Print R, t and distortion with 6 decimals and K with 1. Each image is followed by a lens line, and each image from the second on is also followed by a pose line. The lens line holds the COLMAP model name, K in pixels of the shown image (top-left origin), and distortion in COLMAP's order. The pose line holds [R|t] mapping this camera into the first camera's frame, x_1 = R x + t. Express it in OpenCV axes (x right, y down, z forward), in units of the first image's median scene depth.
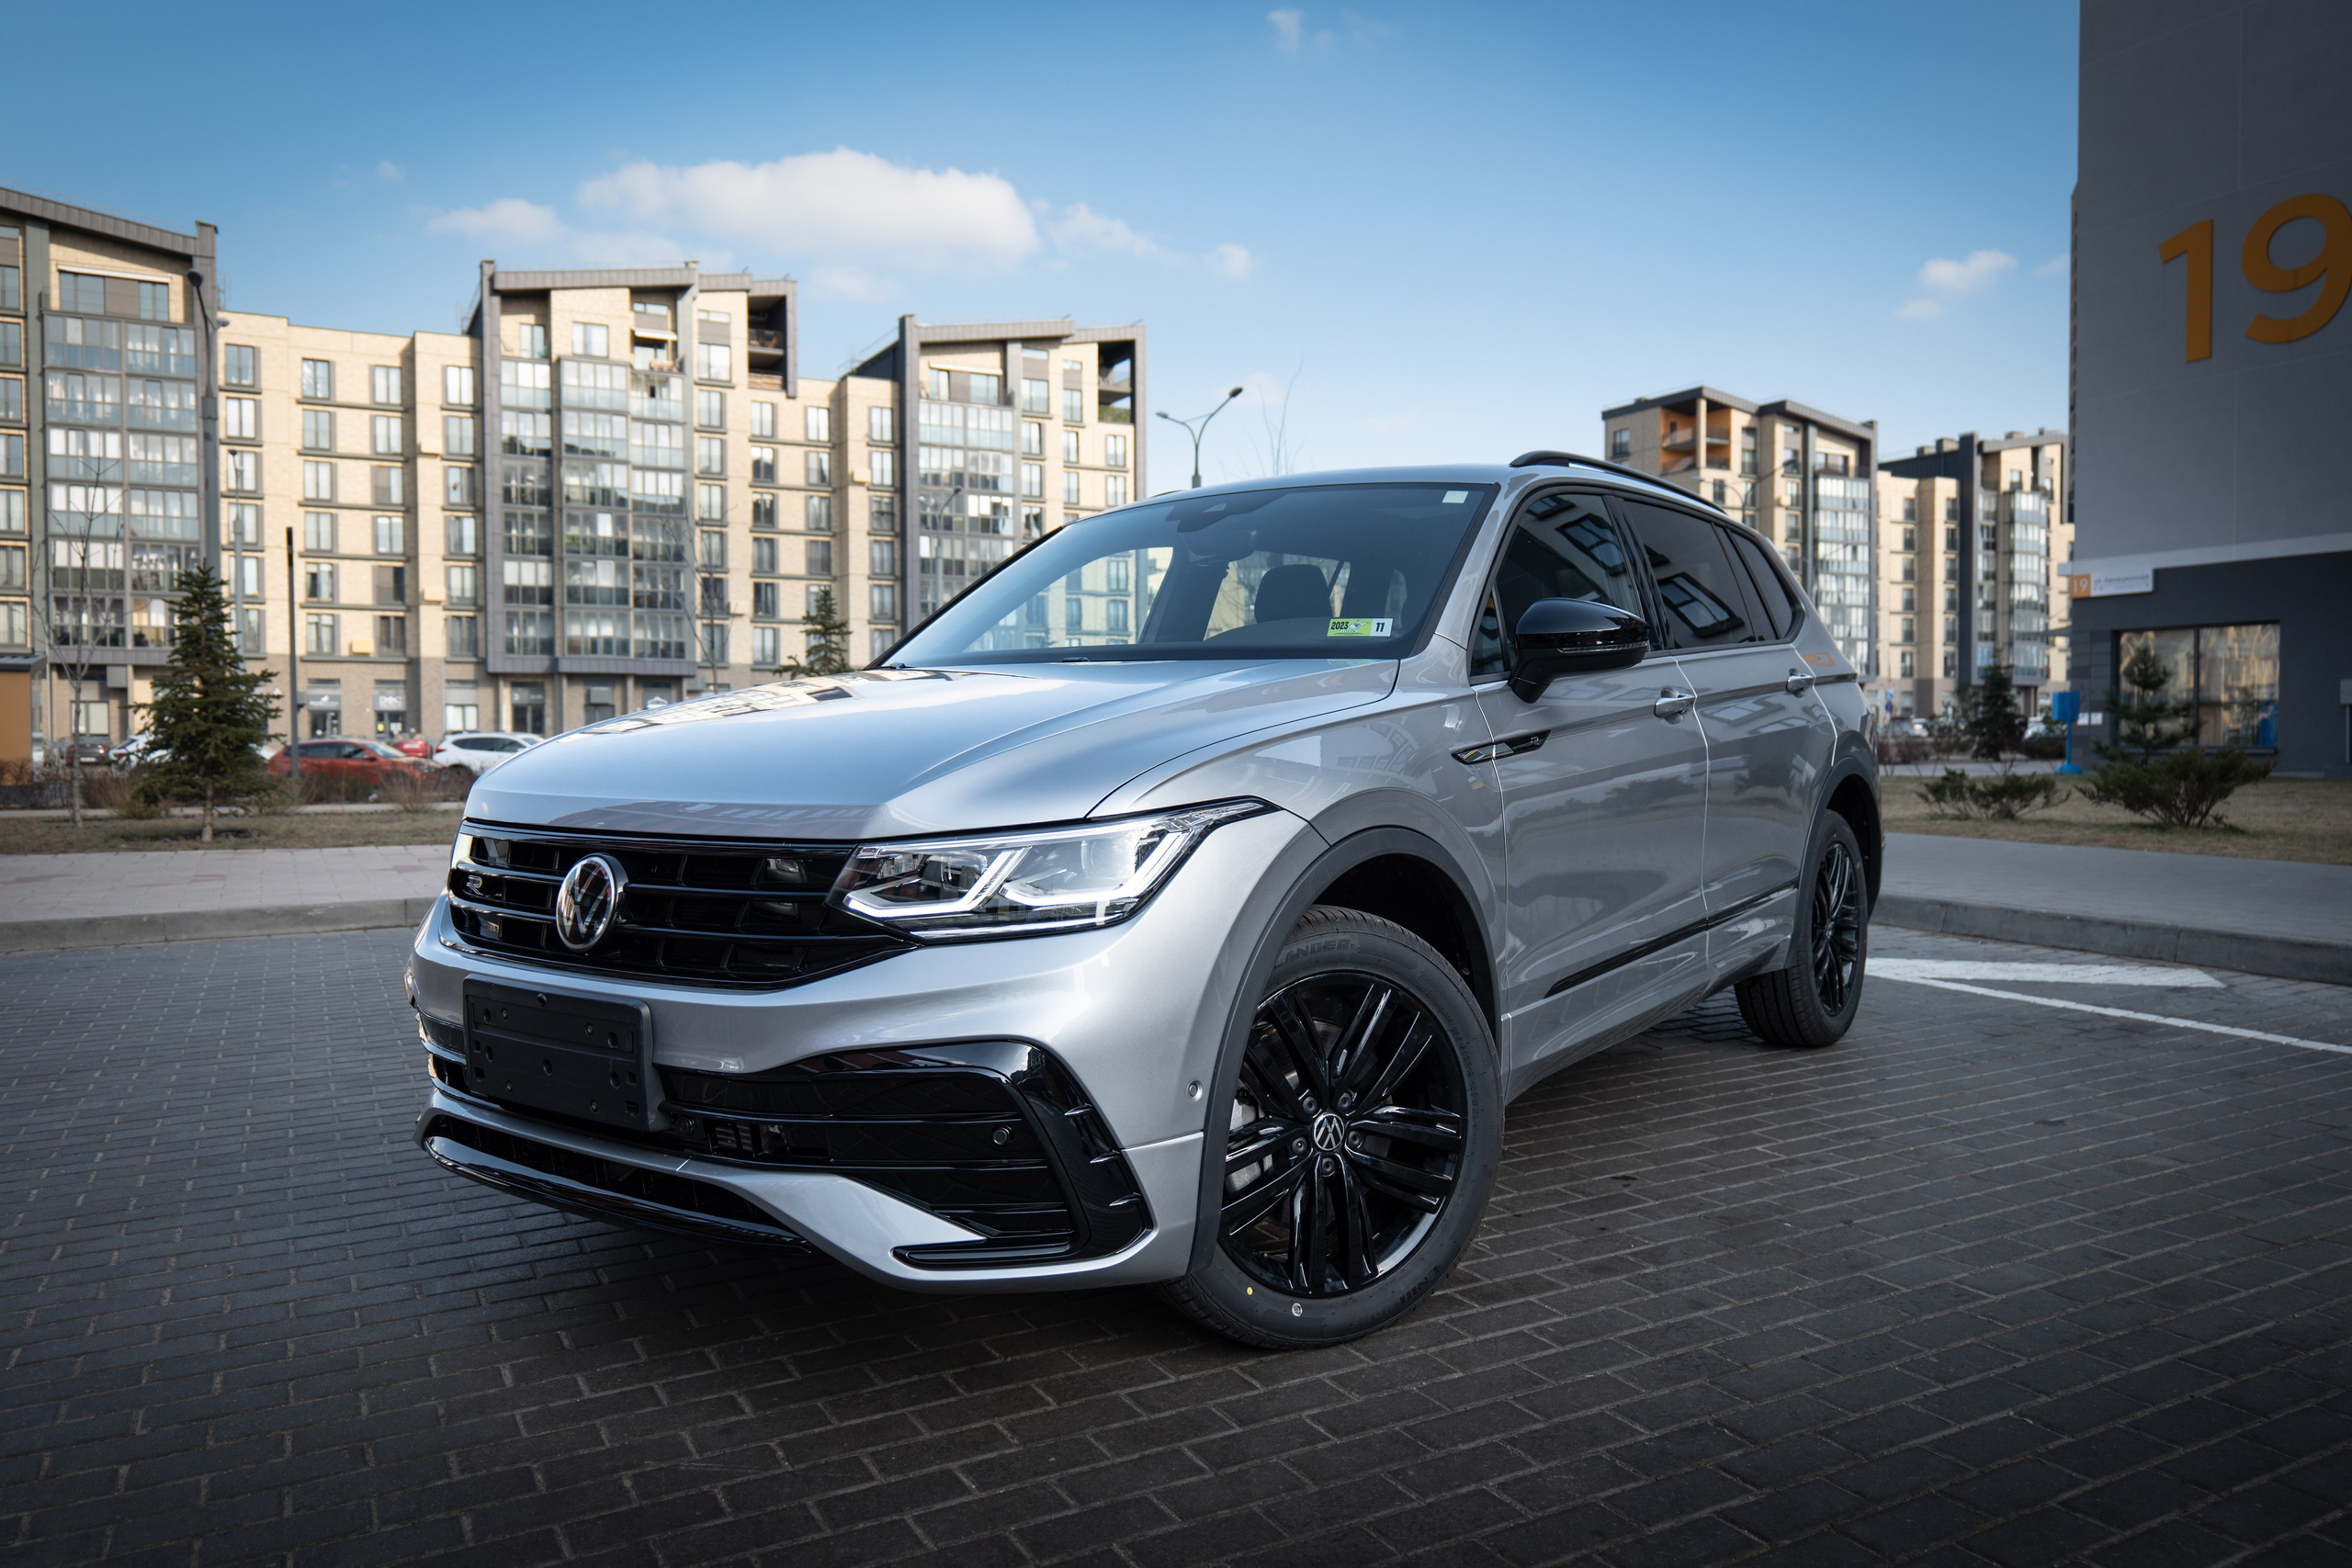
lens RADIAL K [[1668.2, 0, 1186.1], [0, 1668.2, 768.8], [0, 0, 1]] dist [0.002276, 0.005058]
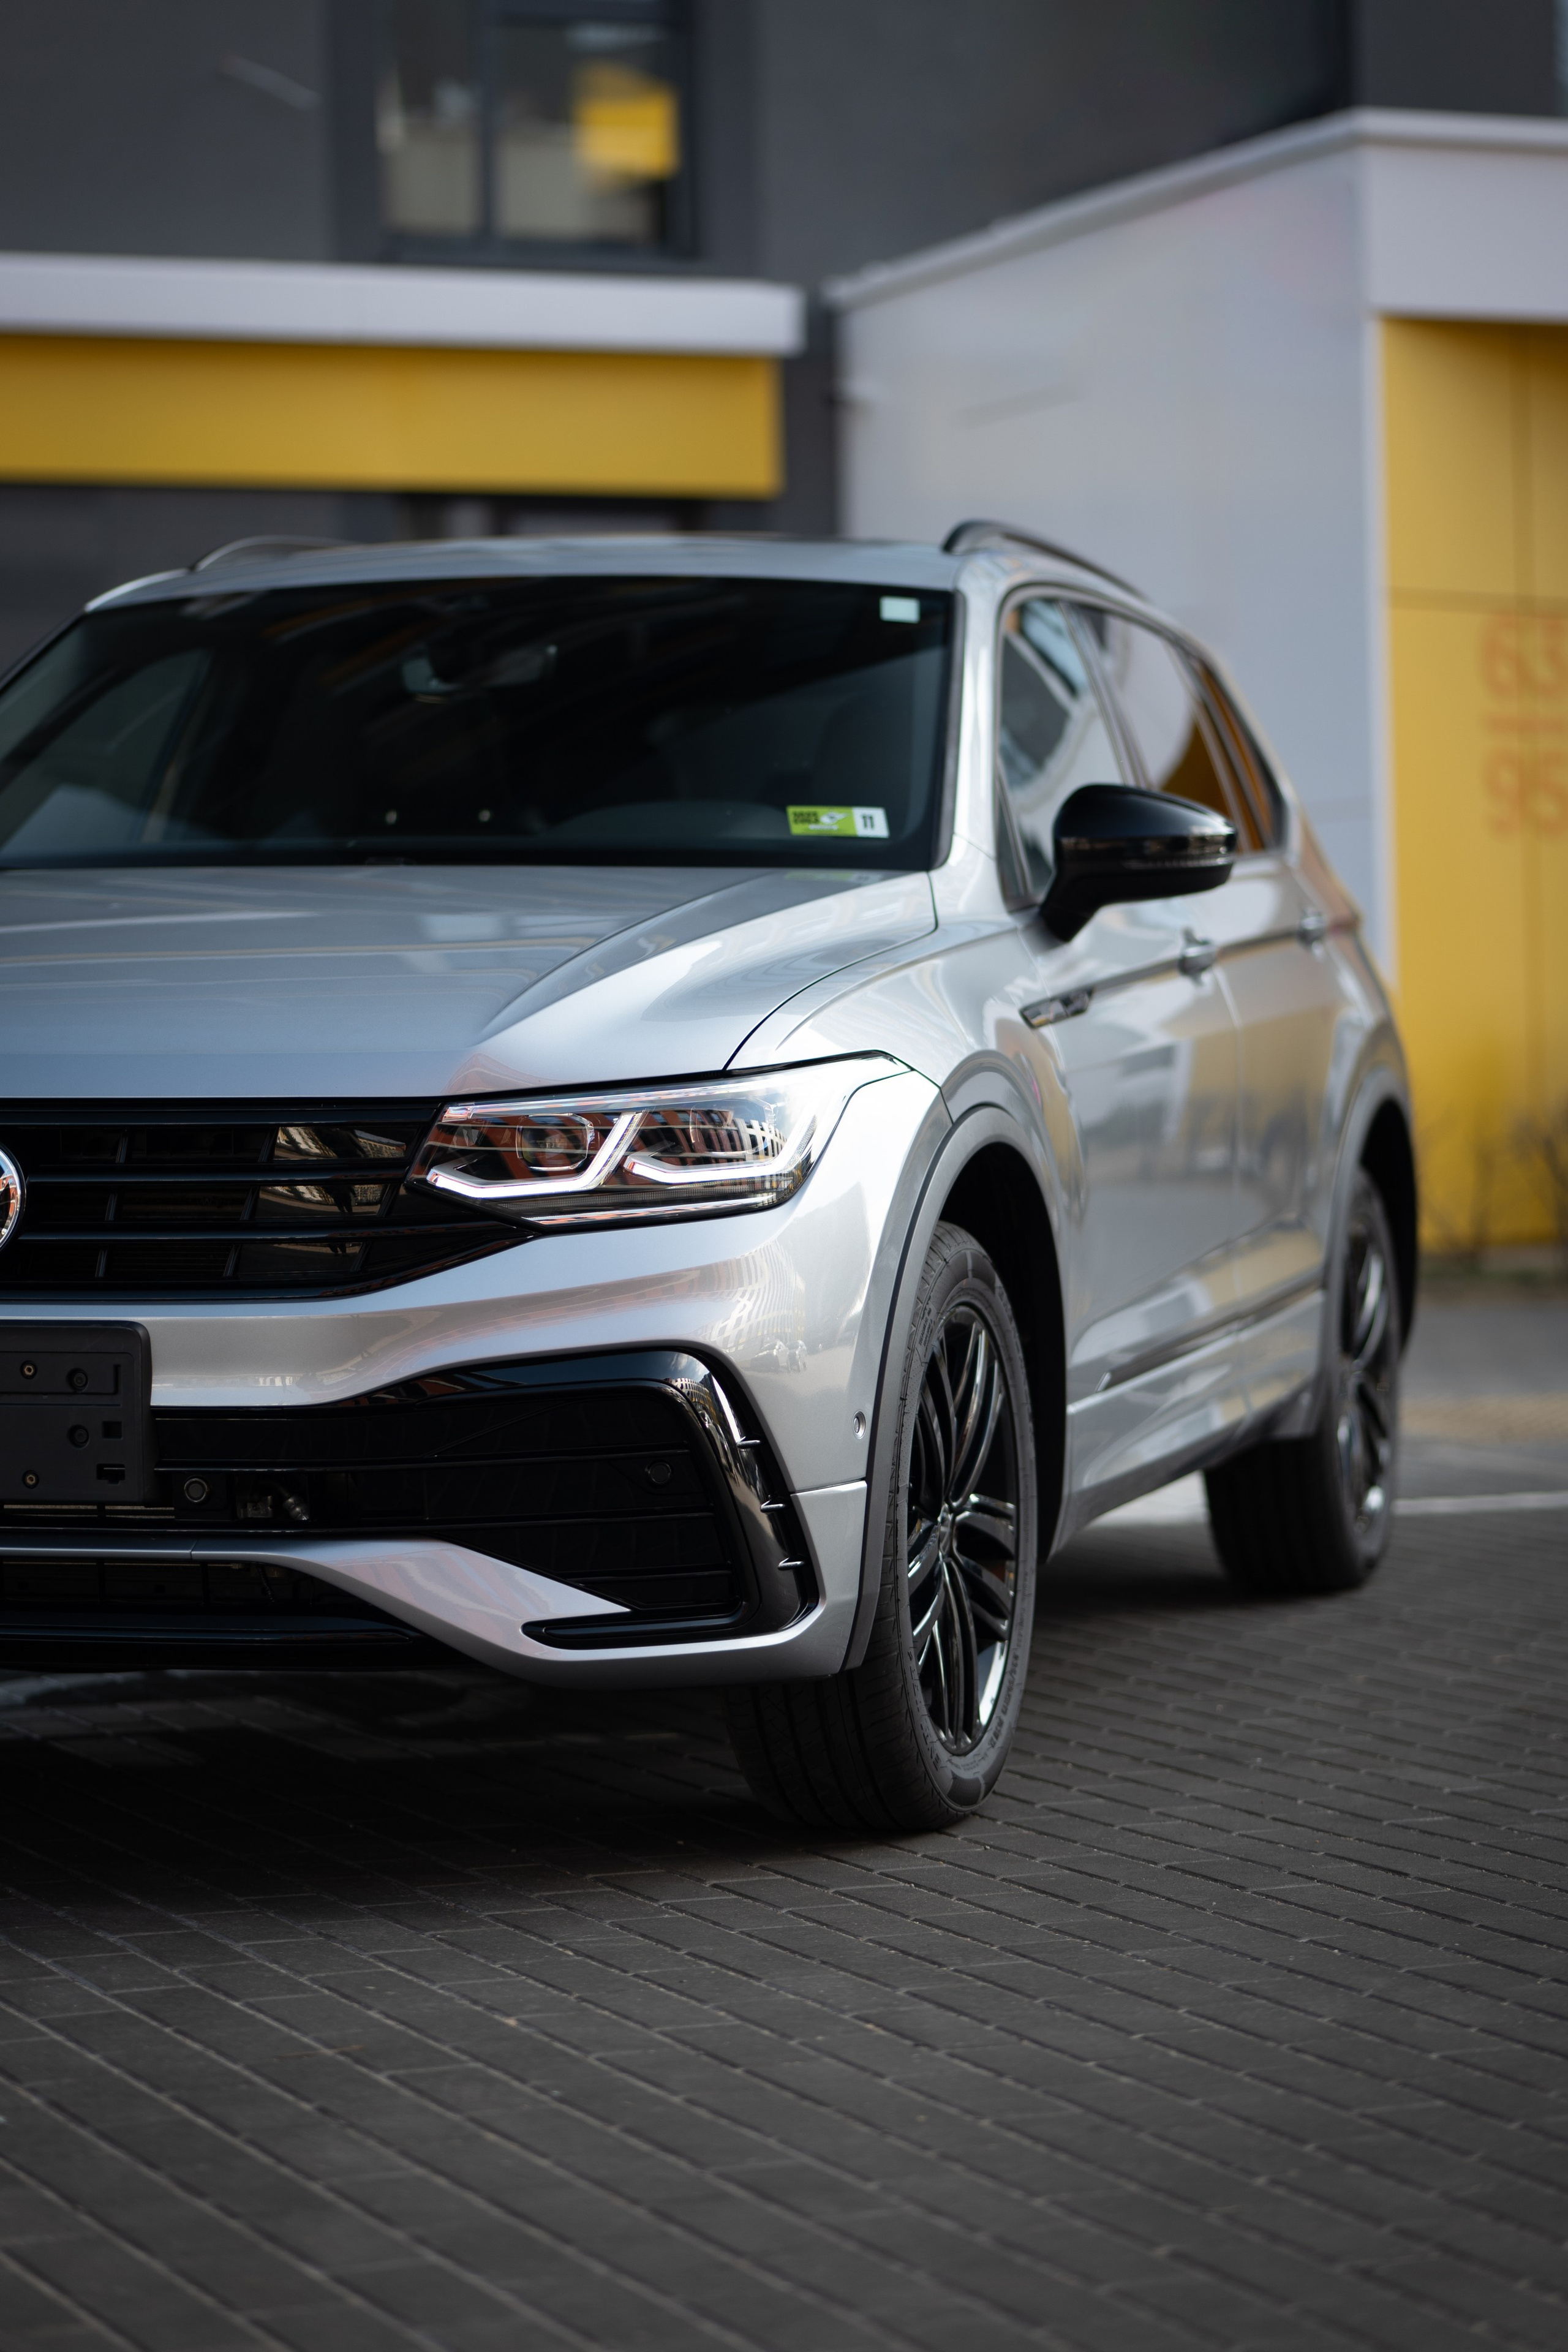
lens RADIAL K [[5682.6, 0, 785.5], [0, 5682.6, 1176.8], [0, 0, 1]] dist [-0.014134, 0.000000]
pose [[0.934103, -0.001993, 0.356998, -0.698426], [0.007625, 0.999868, -0.014367, 0.084135], [-0.356922, 0.016142, 0.933995, -1.043563]]
